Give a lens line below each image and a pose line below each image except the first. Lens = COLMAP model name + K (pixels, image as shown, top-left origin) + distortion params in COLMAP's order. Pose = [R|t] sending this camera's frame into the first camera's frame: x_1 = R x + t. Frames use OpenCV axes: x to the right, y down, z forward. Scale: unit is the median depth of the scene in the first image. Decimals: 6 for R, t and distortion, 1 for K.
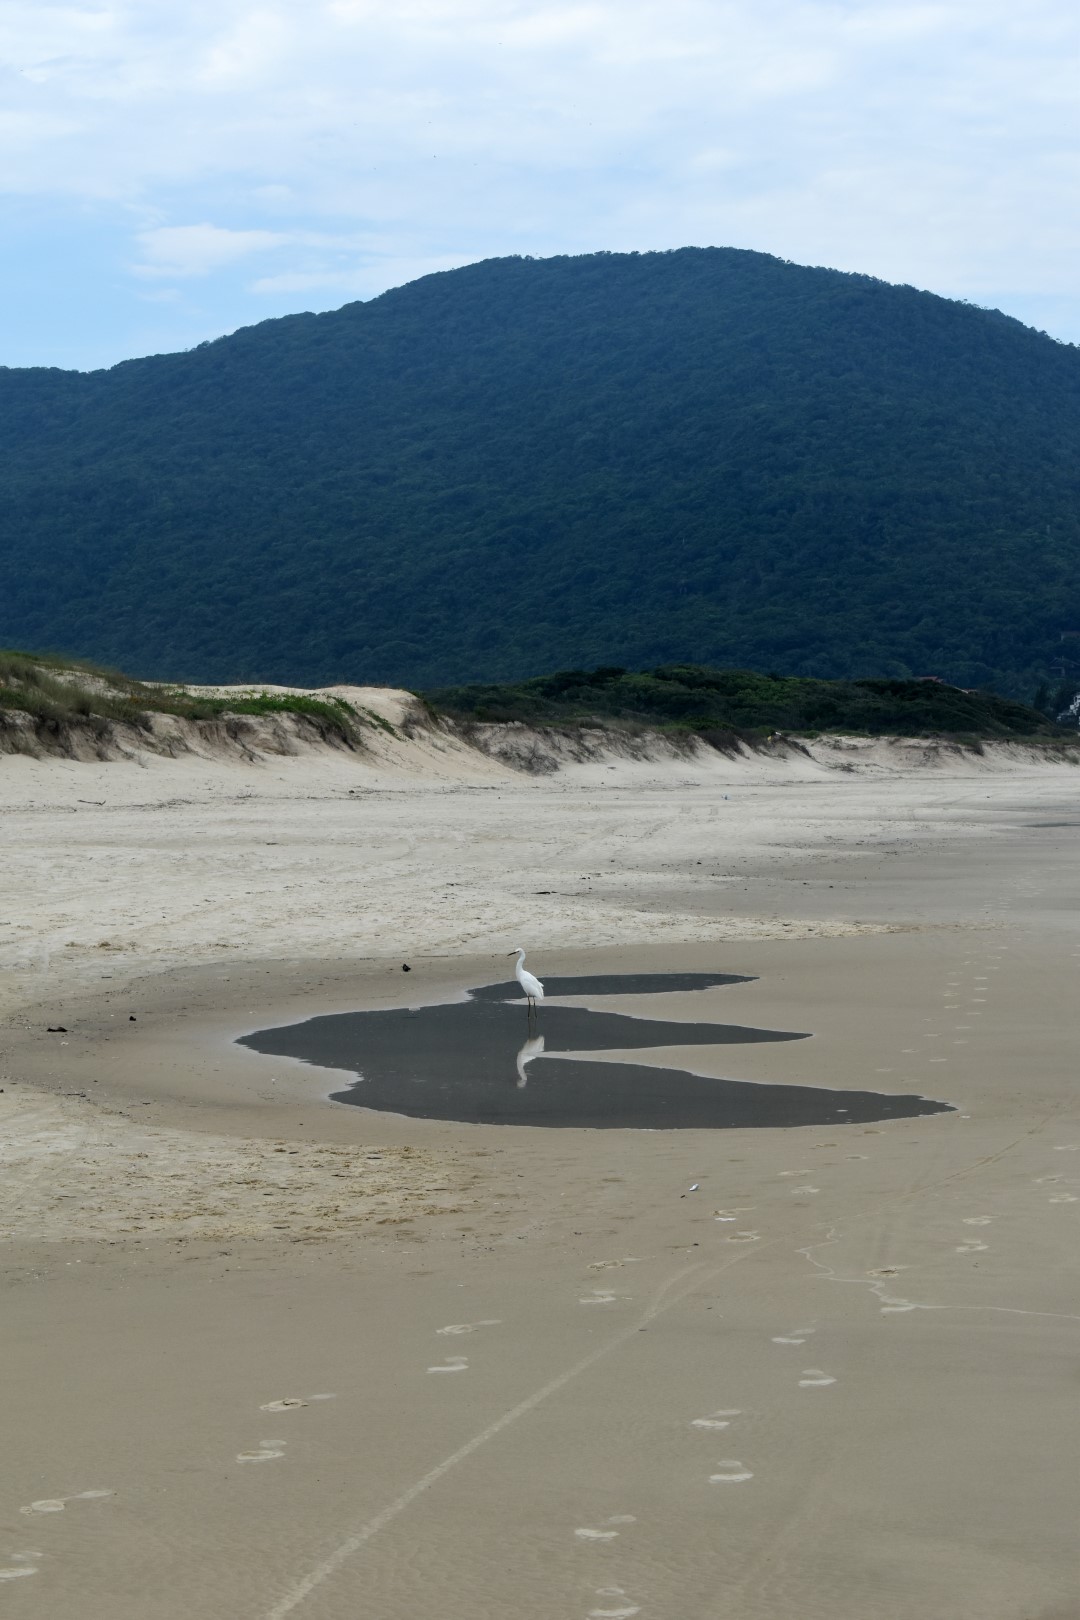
lens RADIAL K [[3801.7, 0, 539.7], [0, 3801.7, 809.9], [0, 0, 1]] dist [-0.015008, 0.000000]
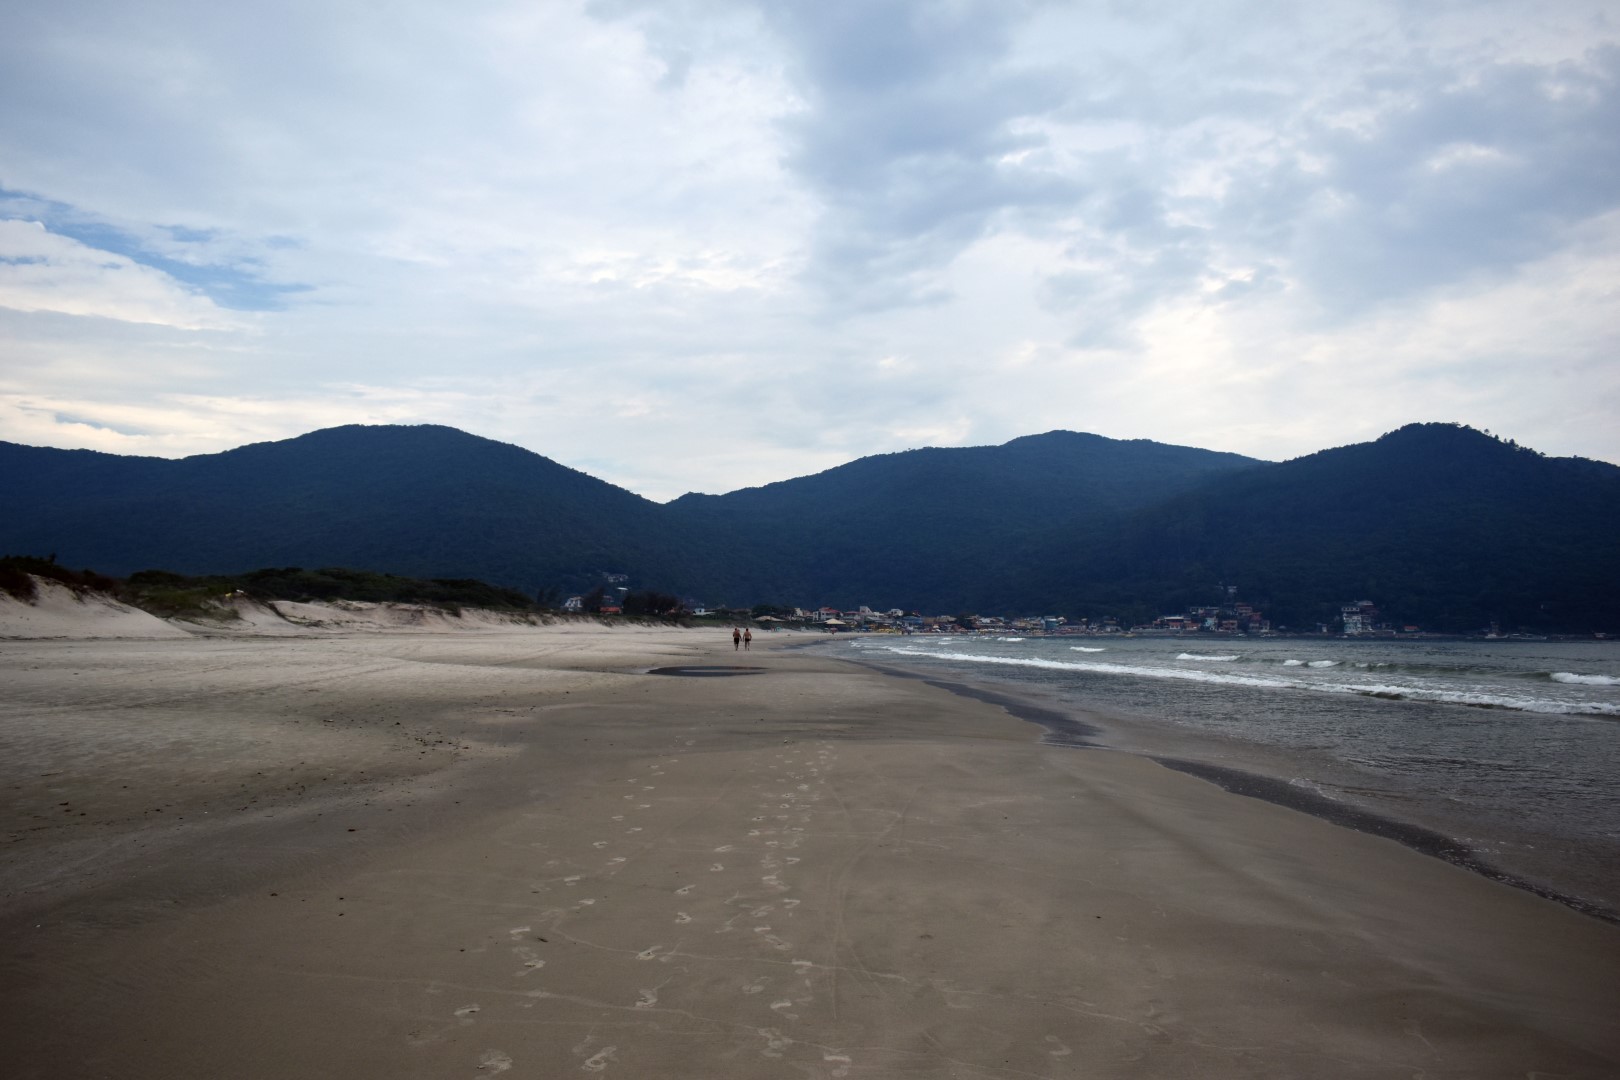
lens RADIAL K [[1274.0, 0, 803.1], [0, 1274.0, 541.2], [0, 0, 1]] dist [-0.000735, -0.000092]
pose [[0.950110, 0.041612, 0.309126, 0.087317], [-0.016773, 0.996443, -0.082581, -0.005425], [-0.311463, 0.073276, 0.947429, 0.492001]]
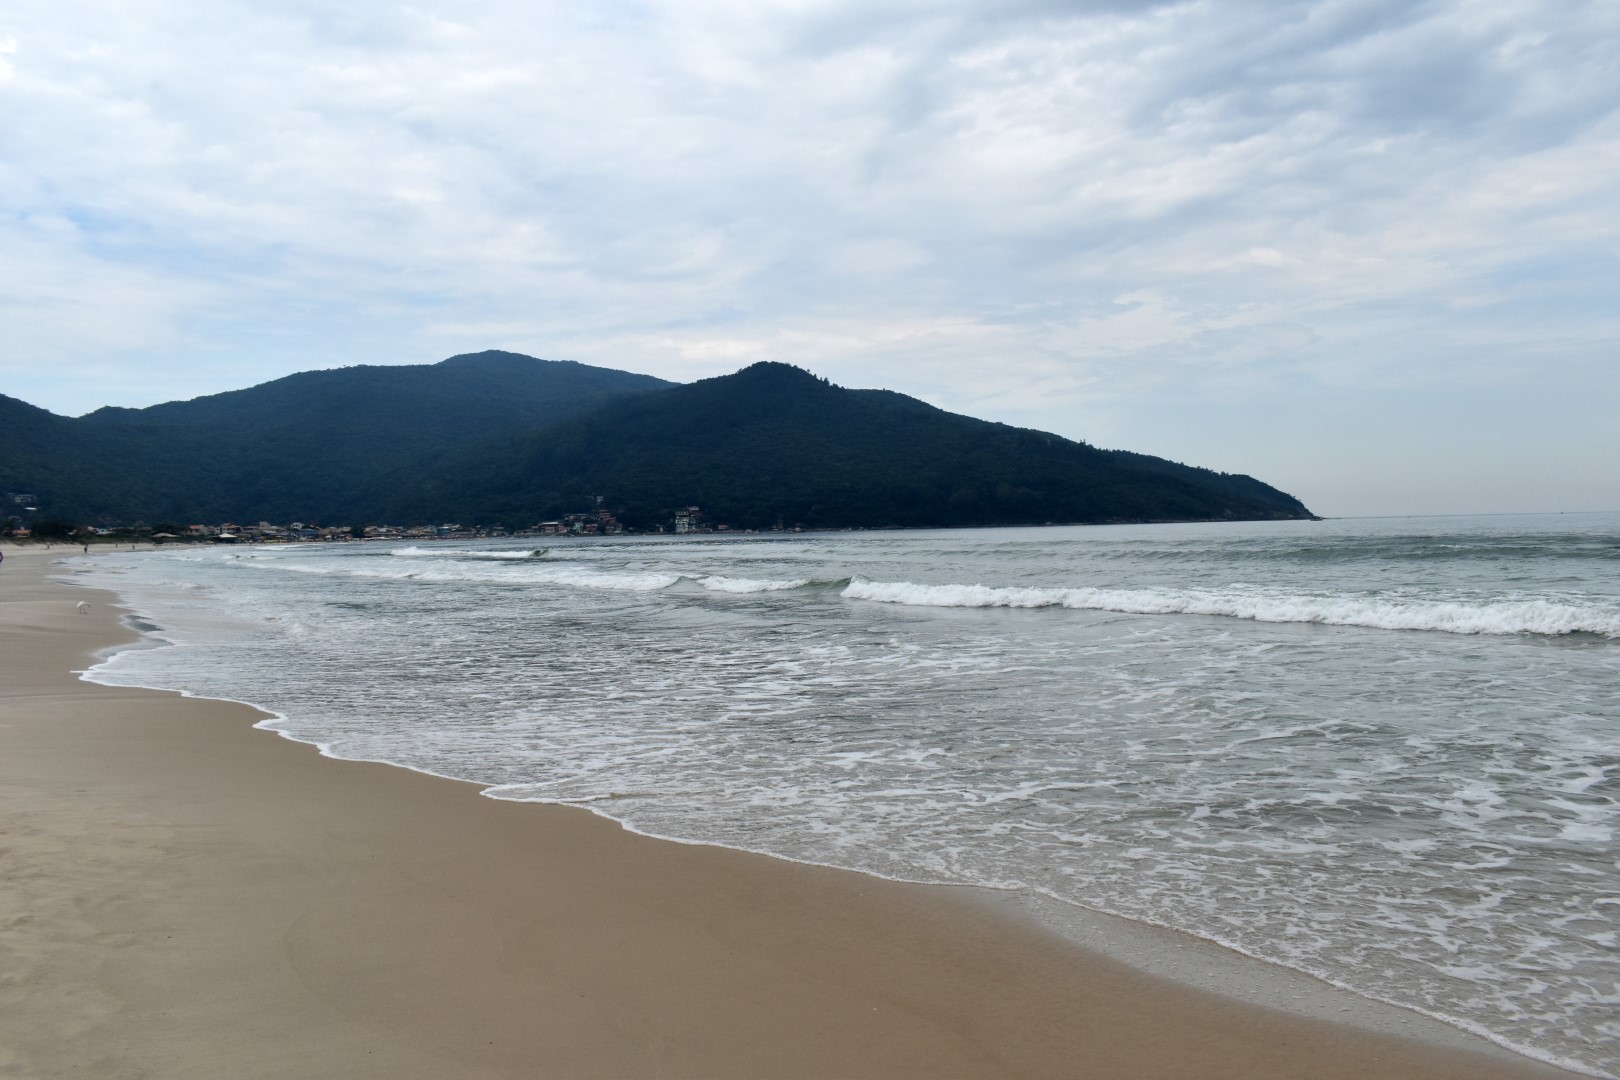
lens RADIAL K [[1274.0, 0, 815.3], [0, 1274.0, 534.6], [0, 0, 1]] dist [-0.000735, -0.000092]
pose [[0.747555, -0.006478, 0.664169, -0.020921], [0.018859, 0.999756, -0.011475, 0.001663], [-0.663933, 0.021104, 0.747495, -0.128870]]
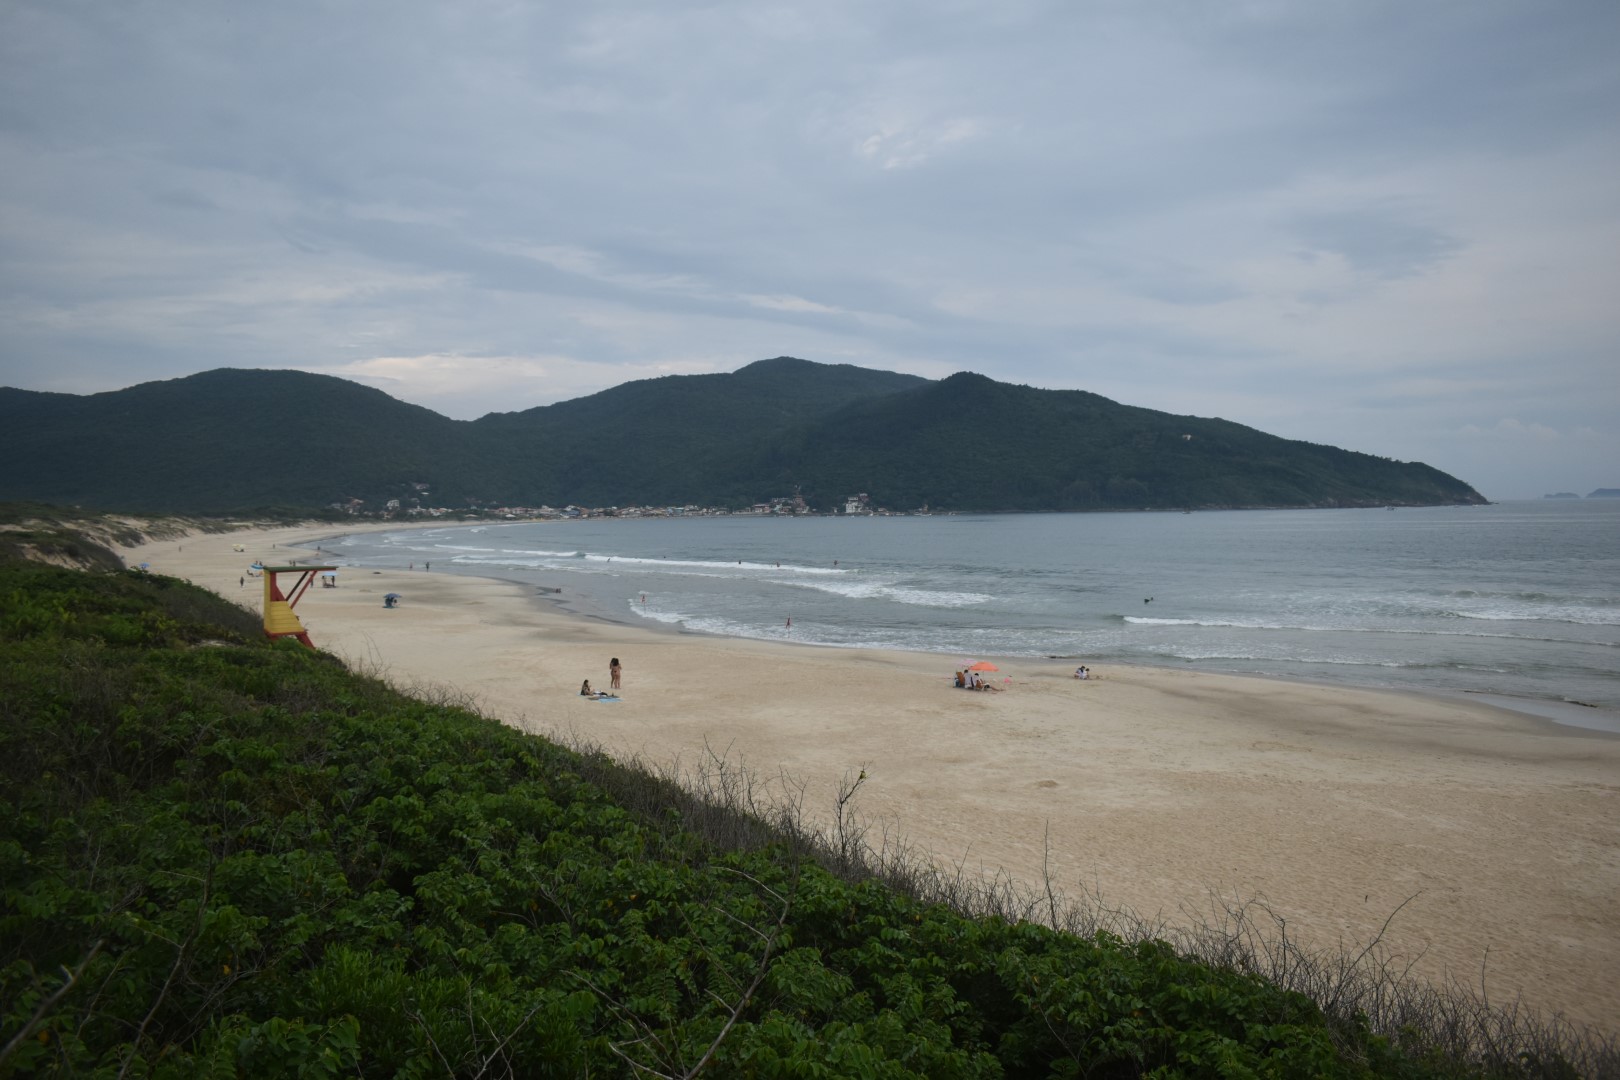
lens RADIAL K [[1274.0, 0, 815.4], [0, 1274.0, 537.3], [0, 0, 1]] dist [-0.000735, -0.000092]
pose [[0.907762, -0.009696, 0.419374, -0.051537], [0.006064, 0.999932, 0.009995, -0.009102], [-0.419443, -0.006530, 0.907758, -1.371511]]
